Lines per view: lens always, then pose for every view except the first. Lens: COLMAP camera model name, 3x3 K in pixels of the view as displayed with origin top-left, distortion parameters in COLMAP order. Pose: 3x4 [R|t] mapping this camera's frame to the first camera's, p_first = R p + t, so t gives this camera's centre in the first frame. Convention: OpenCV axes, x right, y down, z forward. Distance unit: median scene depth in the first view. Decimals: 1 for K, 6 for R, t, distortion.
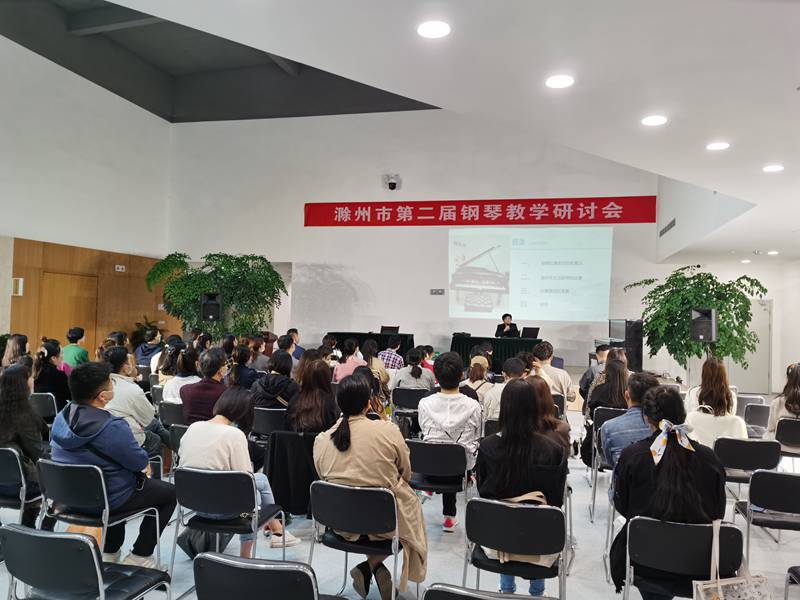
lens RADIAL K [[681.3, 0, 398.3], [0, 681.3, 301.6], [0, 0, 1]] dist [0.006310, 0.003750]
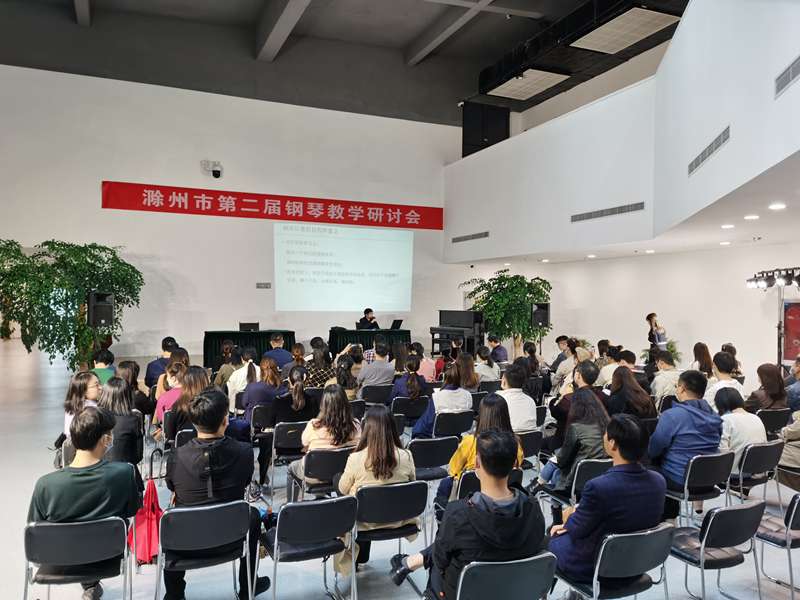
lens RADIAL K [[624.7, 0, 399.4], [0, 624.7, 299.8], [0, 0, 1]] dist [-0.013870, 0.000169]
pose [[0.771325, -0.015282, 0.636258, -0.374865], [-0.004629, 0.999551, 0.029620, -0.021694], [-0.636424, -0.025792, 0.770908, 0.169087]]
